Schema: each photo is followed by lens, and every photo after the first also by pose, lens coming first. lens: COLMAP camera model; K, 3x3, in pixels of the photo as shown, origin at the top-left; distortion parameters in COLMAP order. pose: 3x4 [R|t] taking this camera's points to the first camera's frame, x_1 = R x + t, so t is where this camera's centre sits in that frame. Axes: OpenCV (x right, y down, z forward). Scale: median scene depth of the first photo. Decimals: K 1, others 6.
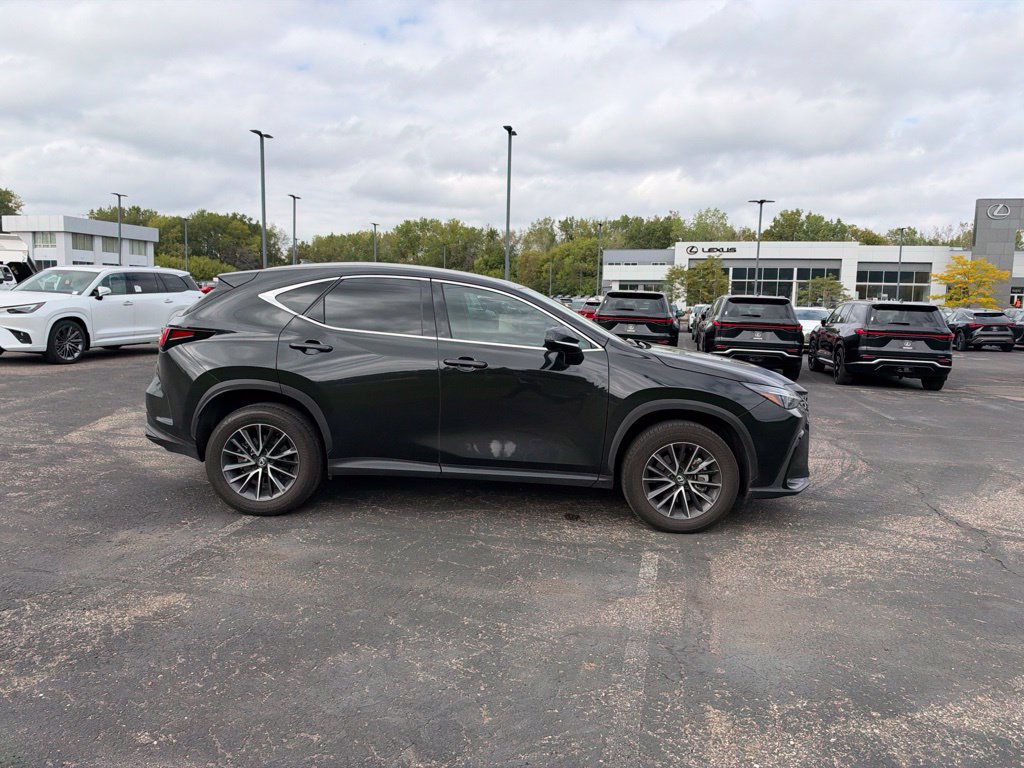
lens RADIAL K [[735.8, 0, 515.2], [0, 735.8, 396.8], [0, 0, 1]] dist [0.023484, -0.047136]
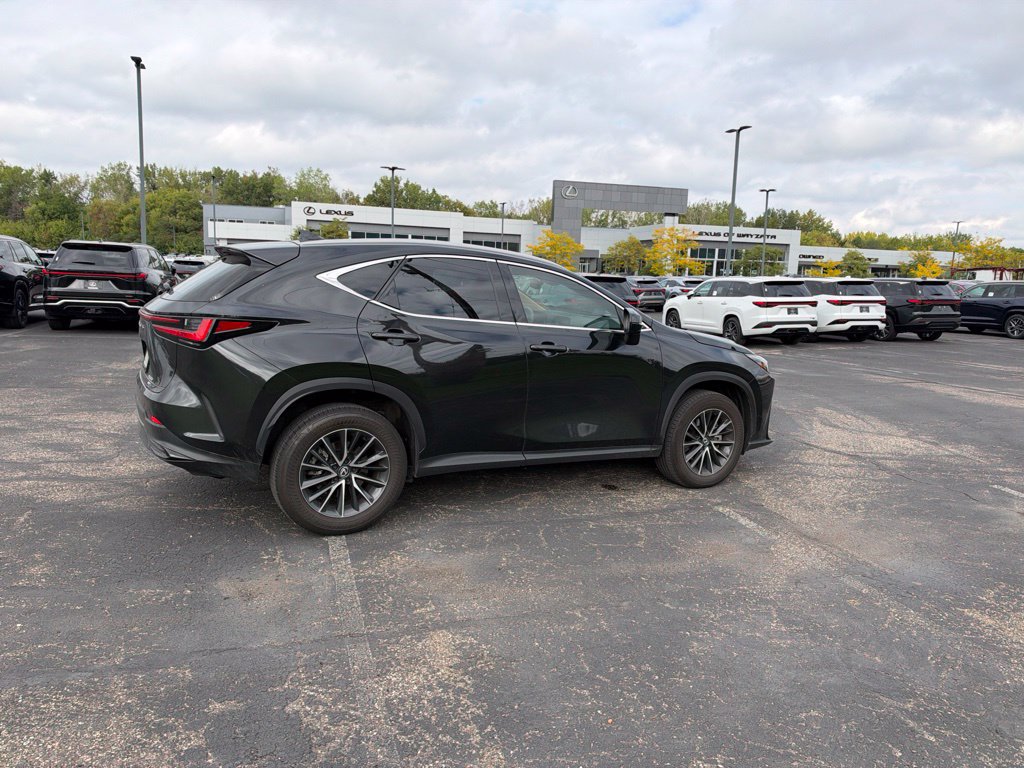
lens RADIAL K [[734.3, 0, 513.7], [0, 734.3, 408.3], [0, 0, 1]] dist [0.025511, -0.050894]
pose [[0.862028, -0.082933, 0.500030, -0.551898], [0.049904, 0.995617, 0.079098, -0.040543], [-0.504398, -0.043231, 0.862388, 0.154798]]
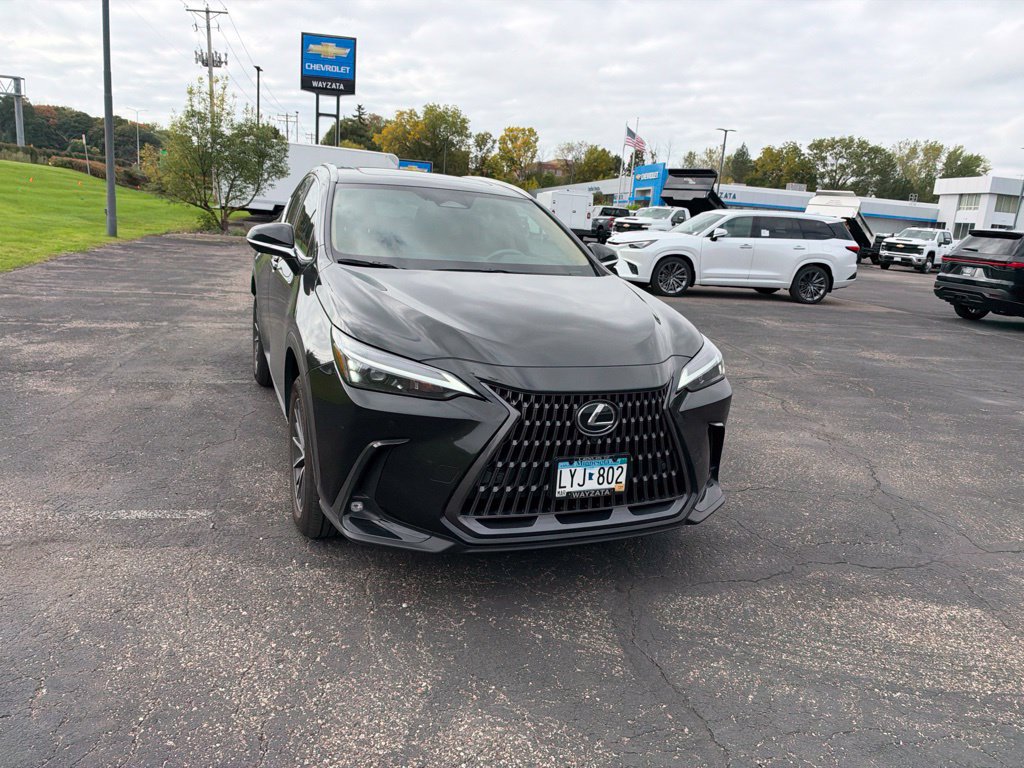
lens RADIAL K [[735.8, 0, 515.2], [0, 735.8, 396.8], [0, 0, 1]] dist [0.023484, -0.047136]
pose [[0.402869, 0.220179, -0.888379, 0.836151], [-0.181115, 0.970617, 0.158428, -0.077968], [0.897159, 0.097074, 0.430909, 0.801145]]
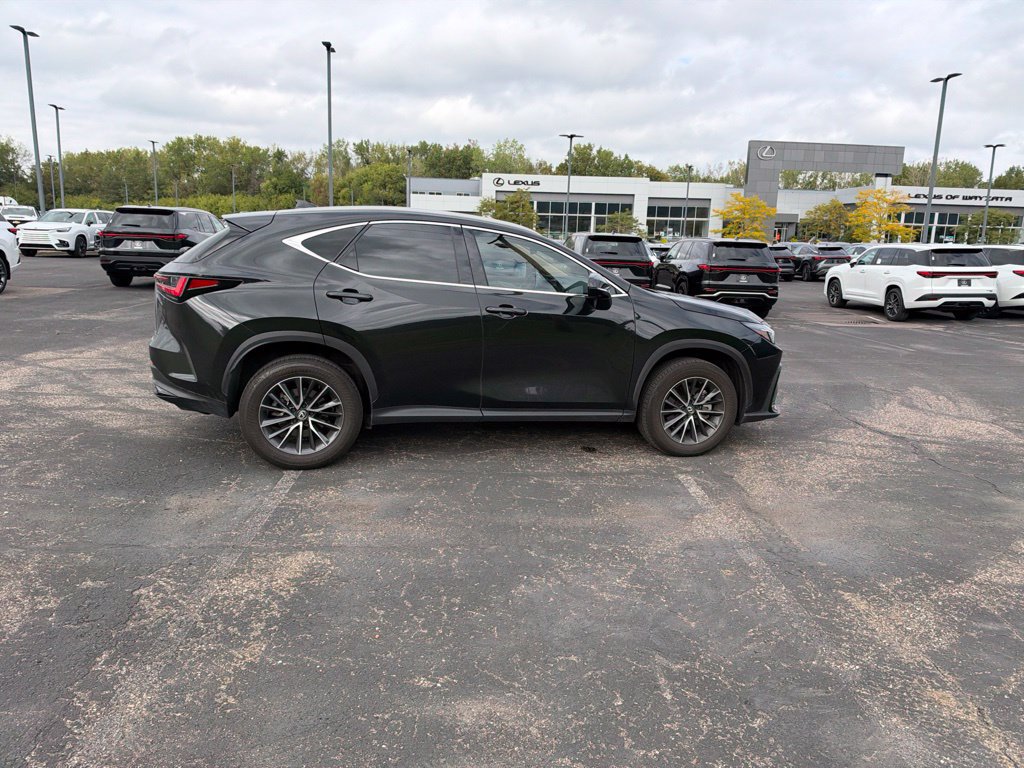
lens RADIAL K [[733.0, 0, 513.6], [0, 733.0, 402.2], [0, 0, 1]] dist [0.034123, -0.065330]
pose [[0.963445, -0.051679, 0.262875, -0.304797], [0.025270, 0.994374, 0.102871, -0.020132], [-0.266712, -0.092468, 0.959330, -0.005019]]
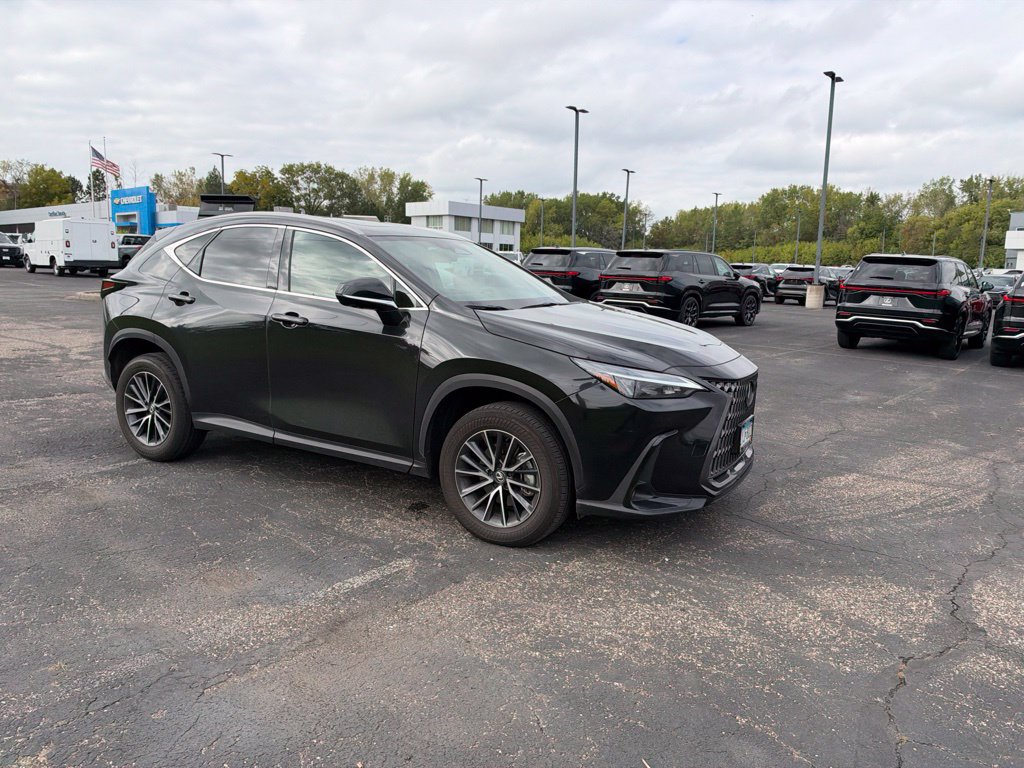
lens RADIAL K [[735.8, 0, 515.2], [0, 735.8, 396.8], [0, 0, 1]] dist [0.023484, -0.047136]
pose [[0.884701, 0.078652, -0.459475, 0.544208], [-0.063464, 0.996808, 0.048435, -0.010592], [0.461818, -0.013691, 0.886869, 0.291422]]
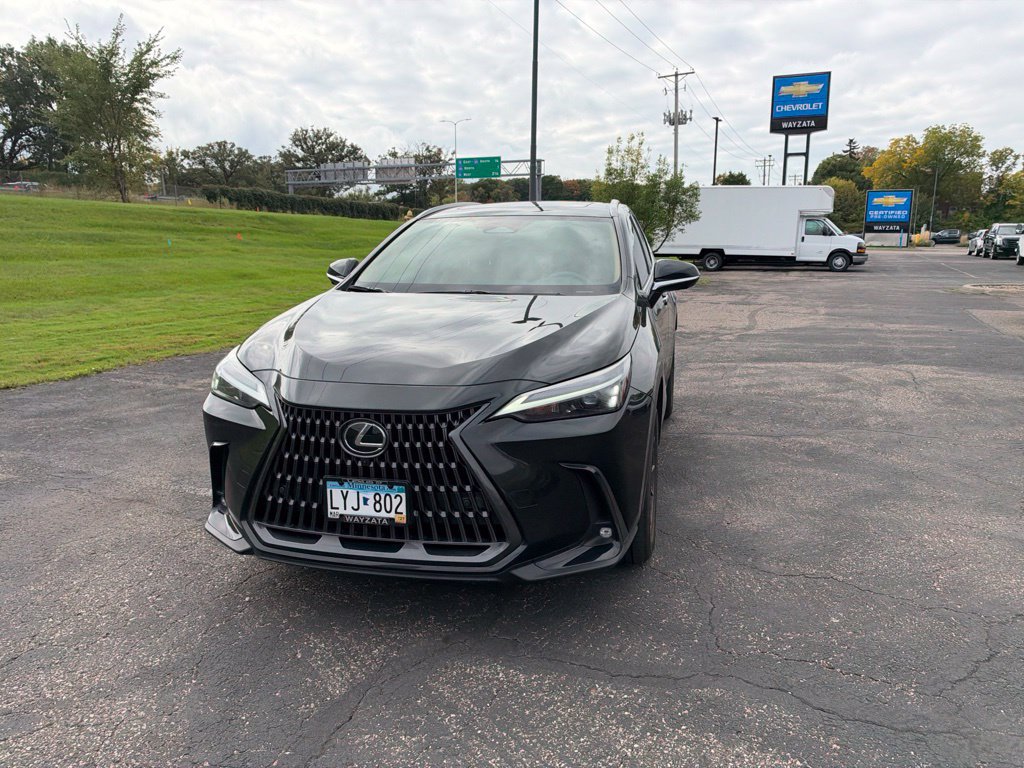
lens RADIAL K [[735.8, 0, 515.2], [0, 735.8, 396.8], [0, 0, 1]] dist [0.023484, -0.047136]
pose [[-0.209689, 0.174073, -0.962148, 0.846043], [-0.135358, 0.969382, 0.204882, -0.131655], [0.968354, 0.173196, -0.179706, 1.252204]]
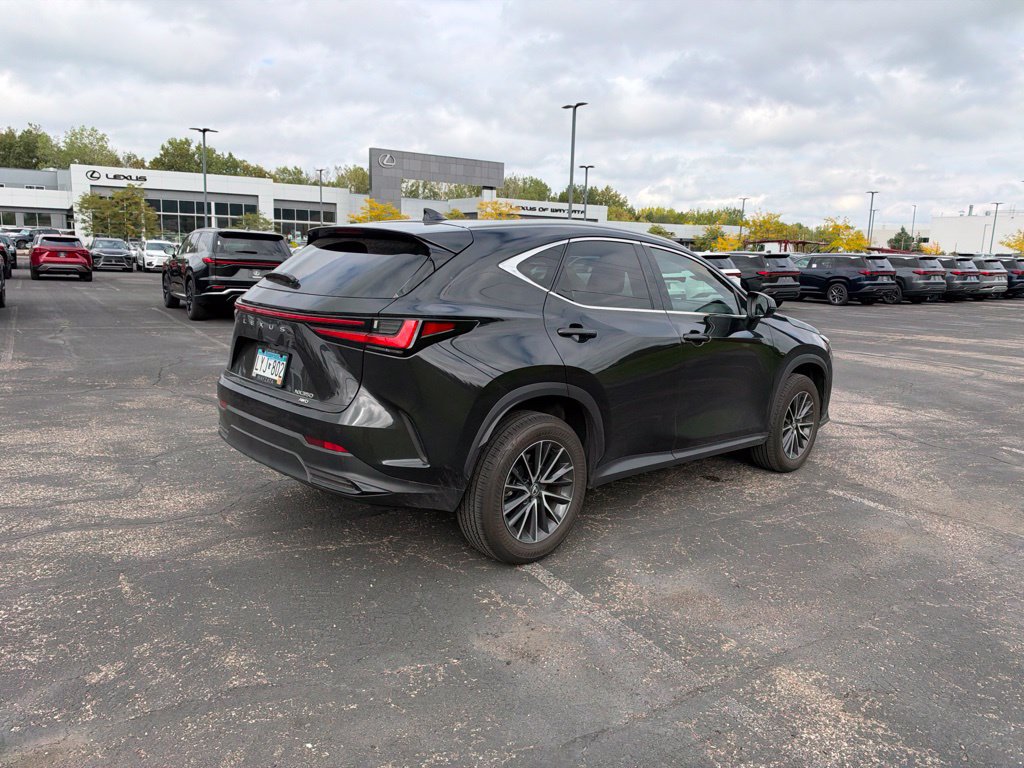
lens RADIAL K [[740.2, 0, 515.0], [0, 740.2, 390.1], [0, 0, 1]] dist [0.007433, -0.025268]
pose [[0.701647, -0.127919, 0.700948, -0.804034], [0.073365, 0.991494, 0.107504, -0.087159], [-0.708737, -0.024005, 0.705064, 0.458775]]
